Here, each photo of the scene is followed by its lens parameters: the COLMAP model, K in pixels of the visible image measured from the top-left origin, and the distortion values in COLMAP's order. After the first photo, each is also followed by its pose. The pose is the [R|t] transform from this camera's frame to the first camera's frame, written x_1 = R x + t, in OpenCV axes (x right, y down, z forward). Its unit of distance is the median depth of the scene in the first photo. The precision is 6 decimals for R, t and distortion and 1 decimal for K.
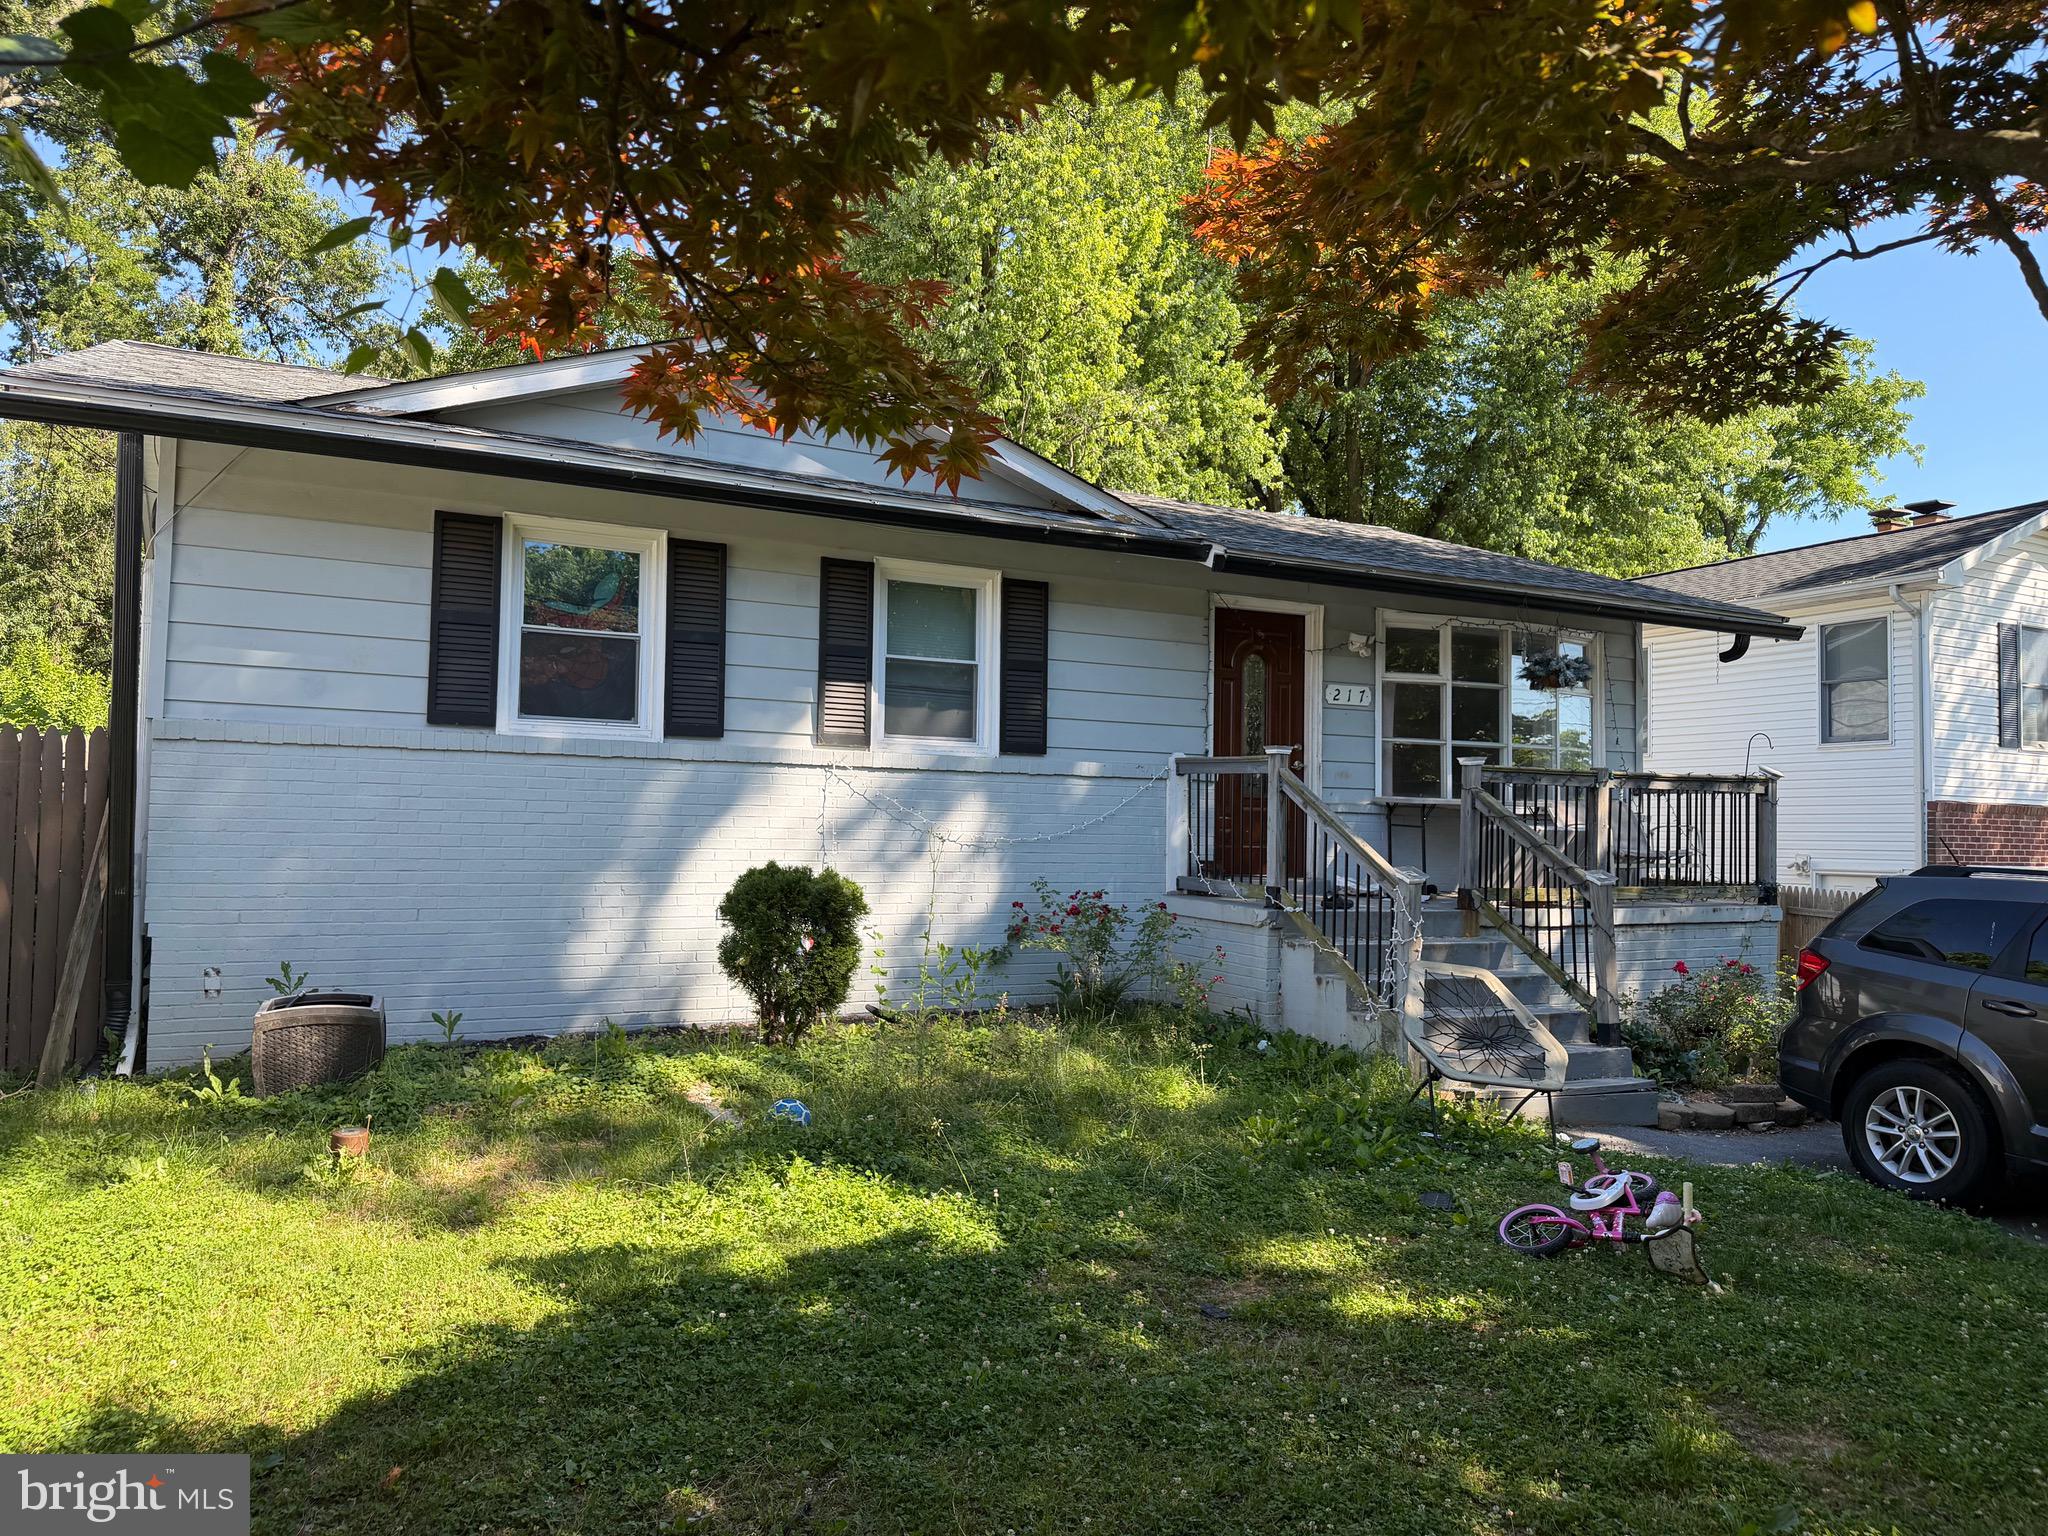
lens RADIAL K [[1445.8, 0, 1021.5], [0, 1445.8, 771.1], [0, 0, 1]] dist [0.078824, -0.107291]
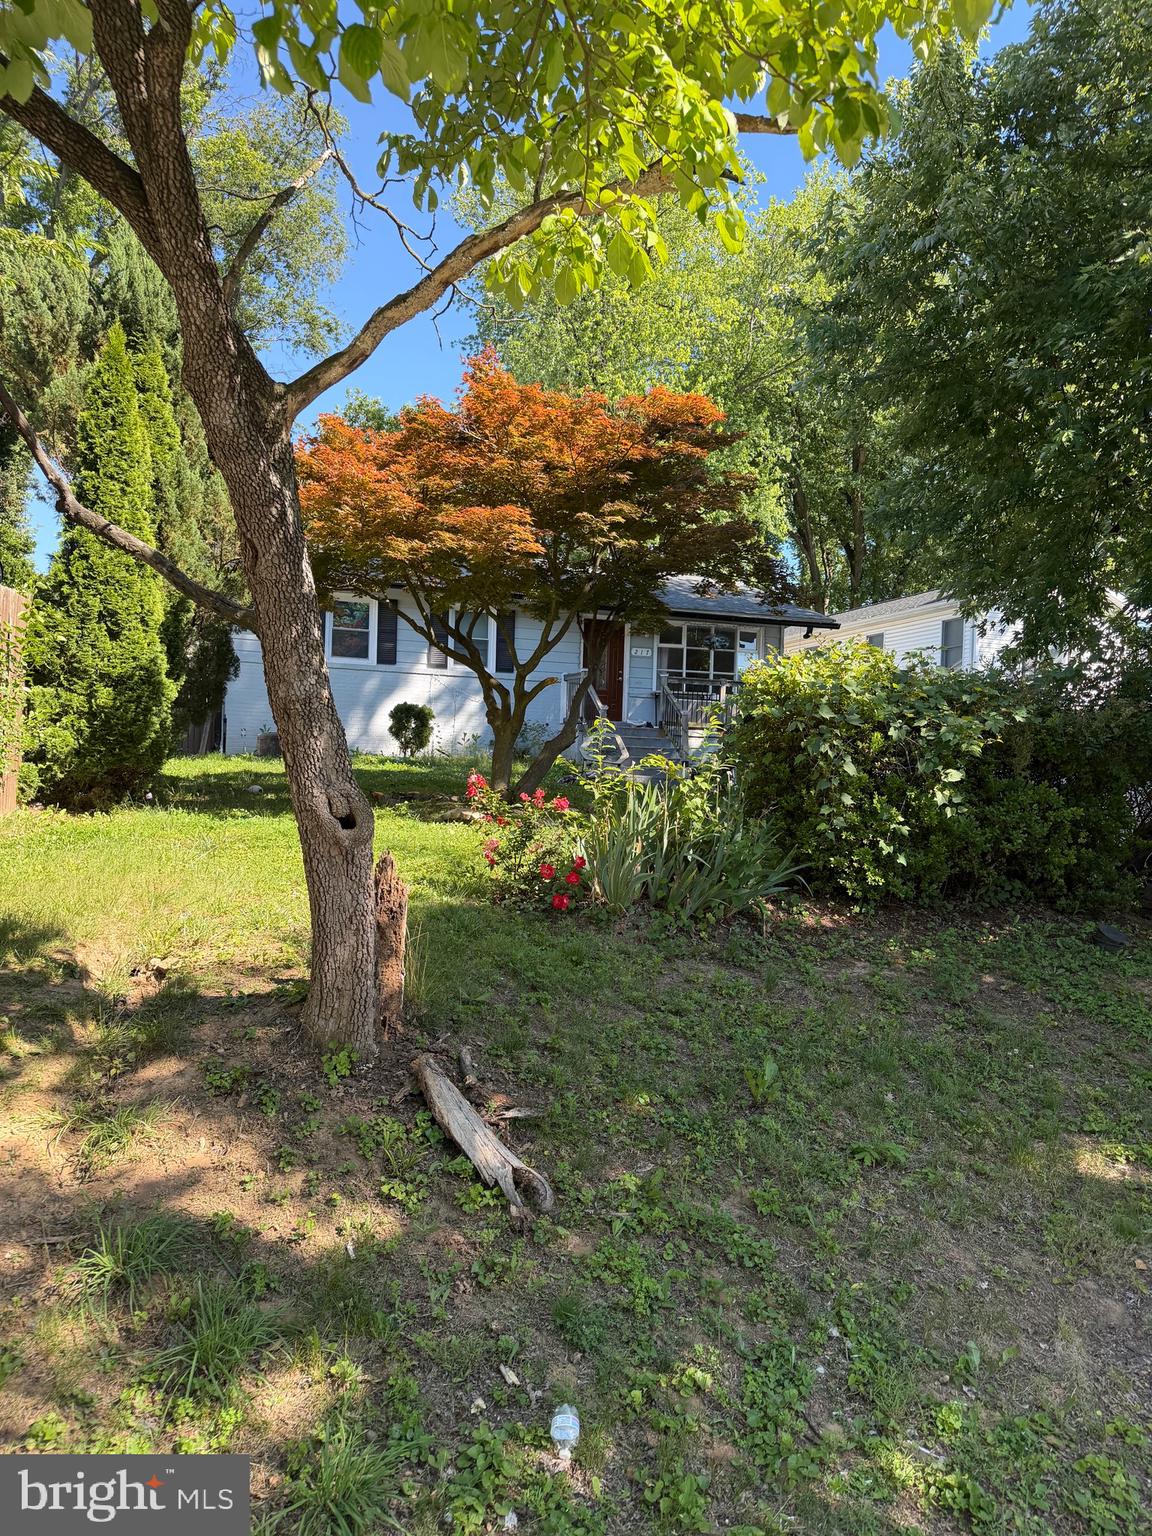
lens RADIAL K [[1069.7, 0, 576.0], [0, 1069.7, 768.0], [0, 0, 1]] dist [0.124662, -0.198862]
pose [[0.987525, 0.014343, -0.156807, 0.548455], [-0.008545, 0.999257, 0.037587, 0.111325], [0.157230, -0.035779, 0.986914, -1.223839]]
